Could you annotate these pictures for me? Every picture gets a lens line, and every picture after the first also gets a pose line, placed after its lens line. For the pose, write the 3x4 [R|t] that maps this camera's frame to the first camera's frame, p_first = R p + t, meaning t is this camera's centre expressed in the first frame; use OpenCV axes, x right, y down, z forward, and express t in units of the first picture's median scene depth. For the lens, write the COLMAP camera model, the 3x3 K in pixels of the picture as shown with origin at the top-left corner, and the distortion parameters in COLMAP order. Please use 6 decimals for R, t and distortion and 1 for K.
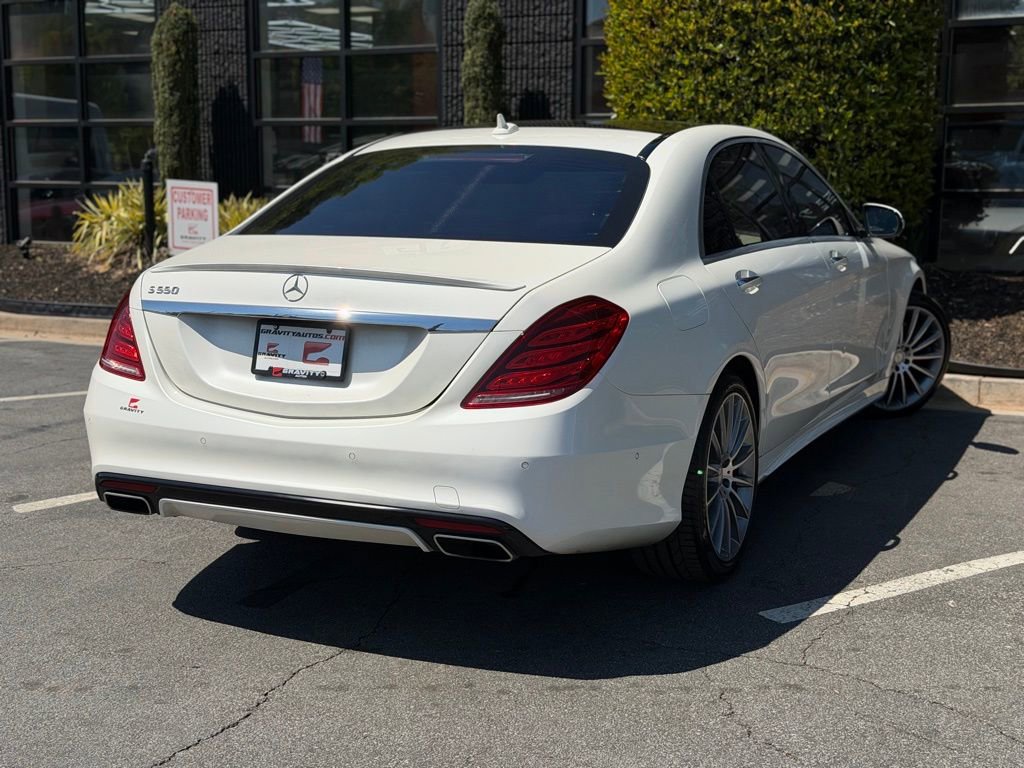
lens RADIAL K [[1435.6, 0, 504.9], [0, 1435.6, 395.2], [0, 0, 1]] dist [0.148470, 0.000000]
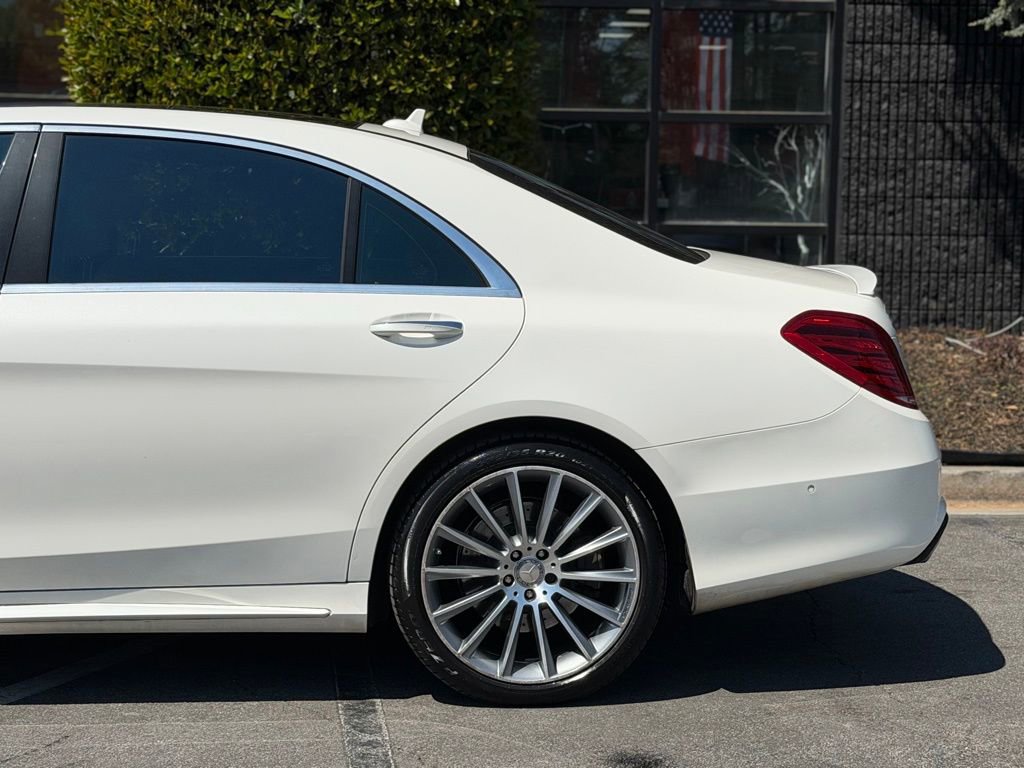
lens RADIAL K [[2002.0, 0, 528.4], [0, 2002.0, 412.1], [0, 0, 1]] dist [0.153393, 0.000000]
pose [[0.839533, -0.044929, 0.541448, -0.536842], [0.068263, 0.997400, -0.023081, -0.039580], [-0.539004, 0.056338, 0.840417, 0.290271]]
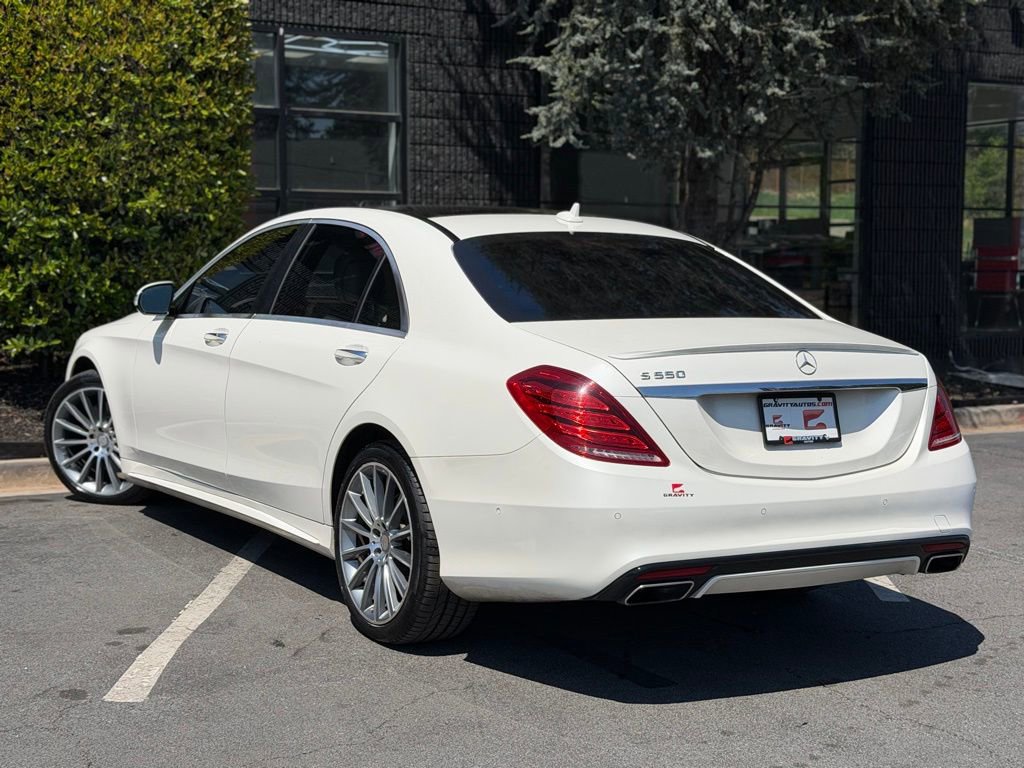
lens RADIAL K [[1647.3, 0, 521.4], [0, 1647.3, 387.4], [0, 0, 1]] dist [0.107811, 0.000000]
pose [[0.543611, -0.065627, 0.836768, -1.149494], [0.121150, 0.992634, -0.000854, -0.069733], [-0.830548, 0.101839, 0.547557, 0.421650]]
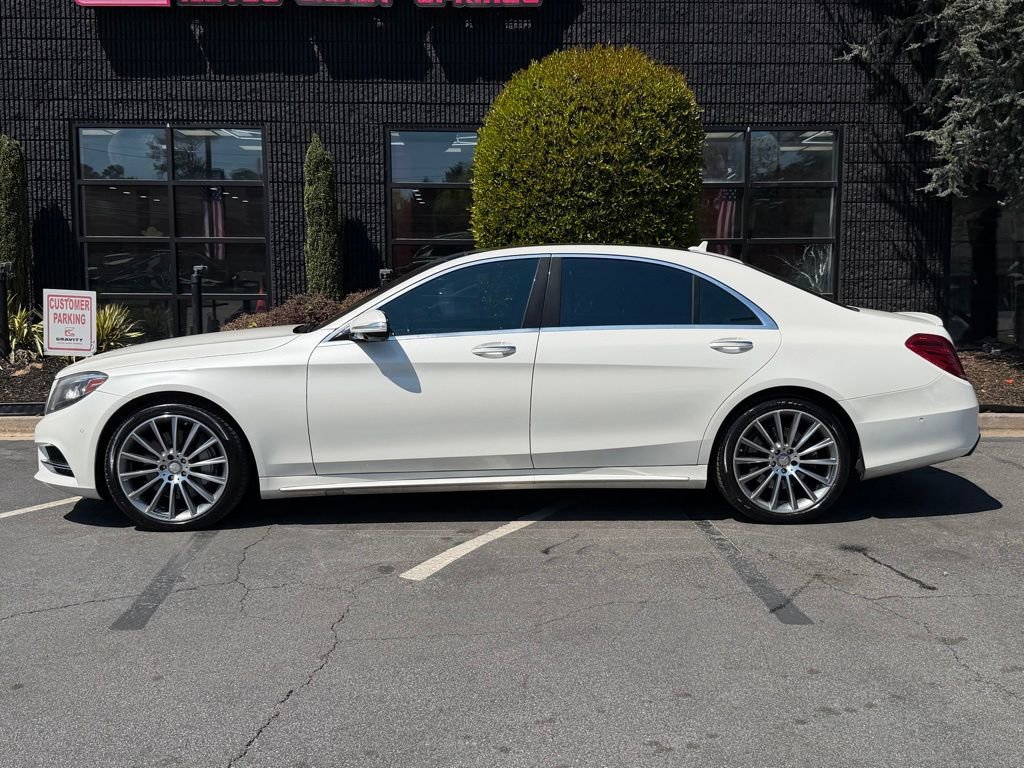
lens RADIAL K [[1041.7, 0, 506.7], [0, 1041.7, 385.8], [0, 0, 1]] dist [0.075903, 0.000000]
pose [[0.876431, -0.048172, 0.479112, -0.798984], [0.075423, 0.996436, -0.037783, -0.041123], [-0.475584, 0.069251, 0.876940, 0.305840]]
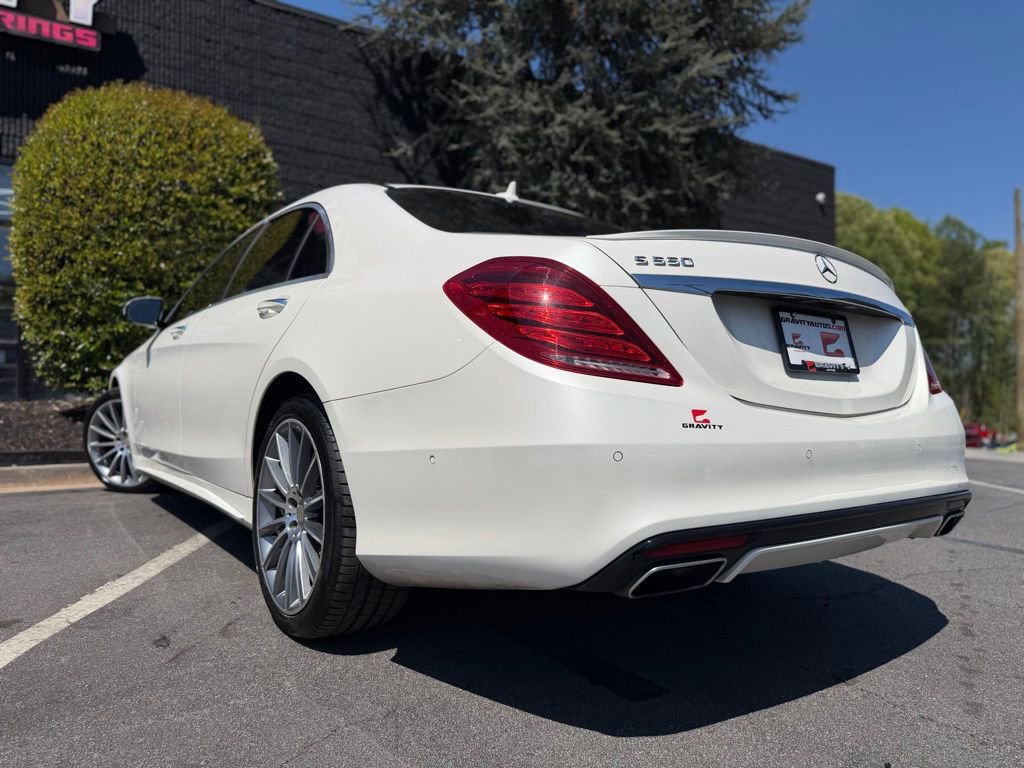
lens RADIAL K [[734.7, 0, 515.6], [0, 734.7, 383.5], [0, 0, 1]] dist [-0.002179, -0.000420]
pose [[0.473732, 0.013602, 0.880564, -0.539926], [0.131995, 0.987490, -0.086265, 0.006822], [-0.870721, 0.157096, 0.466010, 0.836343]]
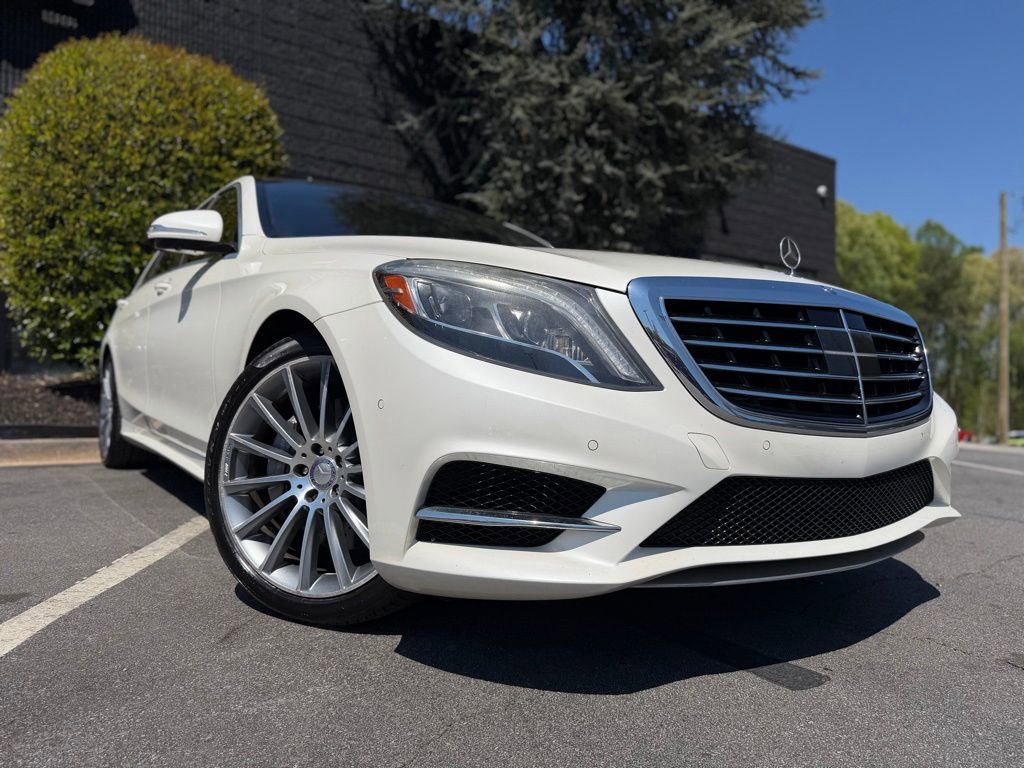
lens RADIAL K [[734.7, 0, 513.9], [0, 734.7, 382.1], [0, 0, 1]] dist [-0.002179, -0.000420]
pose [[0.450770, 0.019073, 0.892436, -0.511148], [0.120092, 0.989387, -0.081803, 0.024947], [-0.884525, 0.144049, 0.443695, 0.932686]]
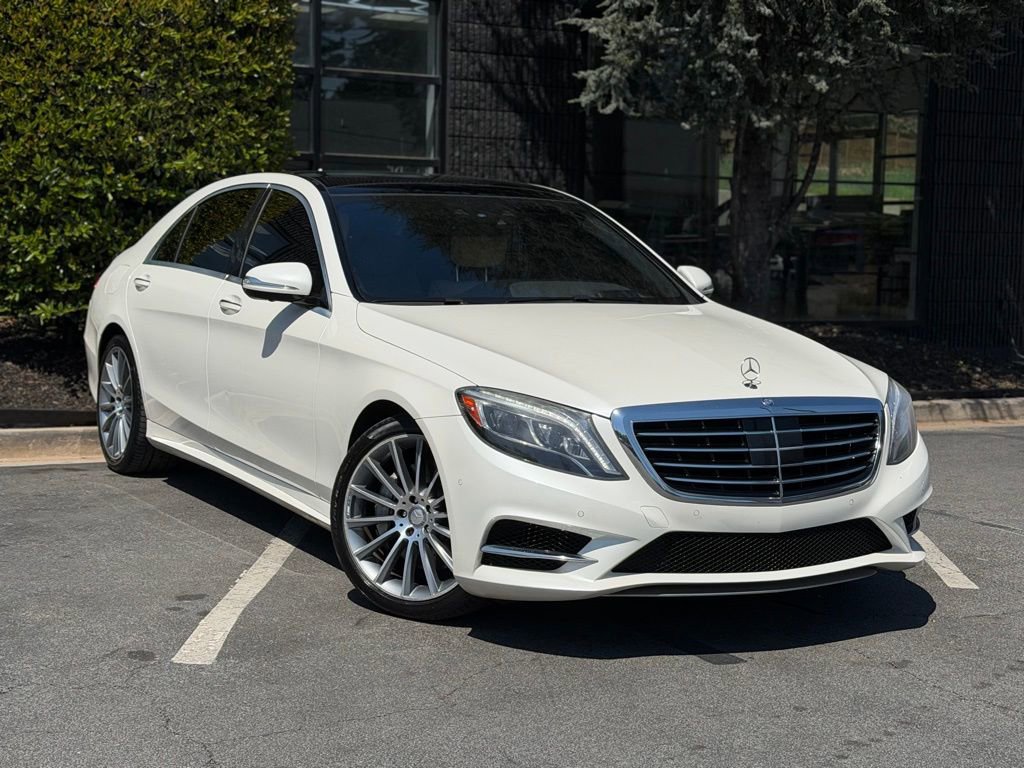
lens RADIAL K [[1776.6, 0, 521.4], [0, 1776.6, 392.1], [0, 0, 1]] dist [0.113612, 0.000000]
pose [[0.551816, -0.063265, 0.831563, -1.232196], [0.100151, 0.994929, 0.009235, -0.063890], [-0.827931, 0.078186, 0.555354, 0.415190]]
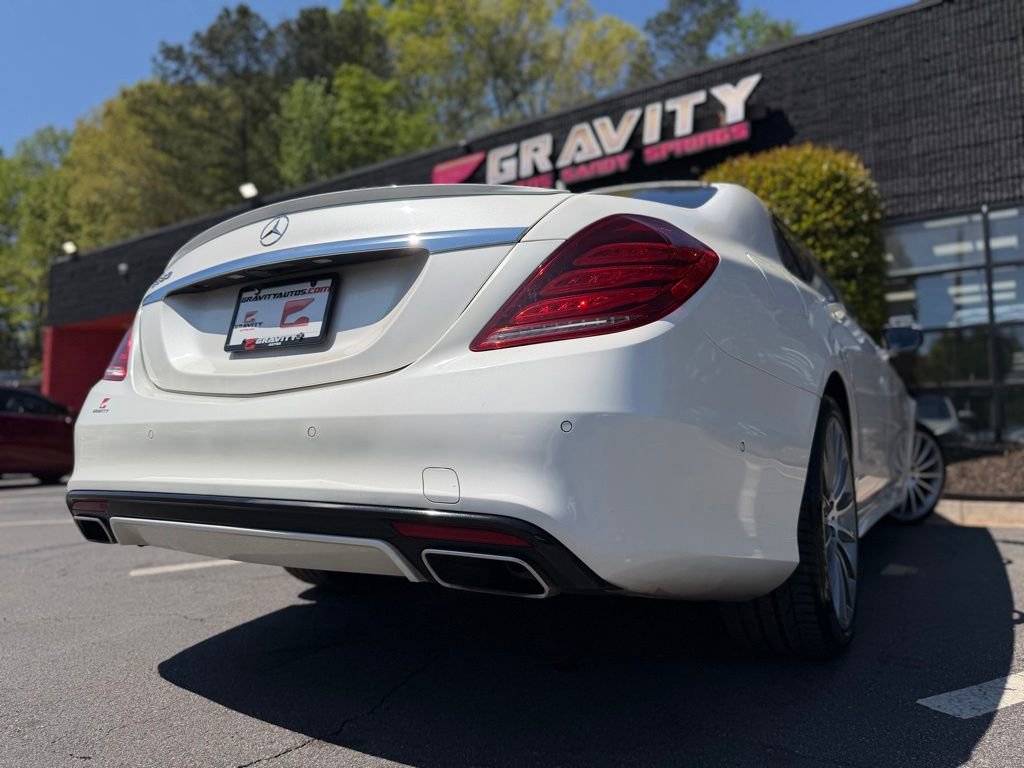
lens RADIAL K [[734.3, 0, 510.6], [0, 734.3, 388.5], [0, 0, 1]] dist [0.004295, -0.013311]
pose [[0.993480, -0.012272, -0.113342, 0.020228], [-0.014796, 0.971902, -0.234921, 0.084654], [0.113040, 0.235066, 0.965384, 0.566206]]
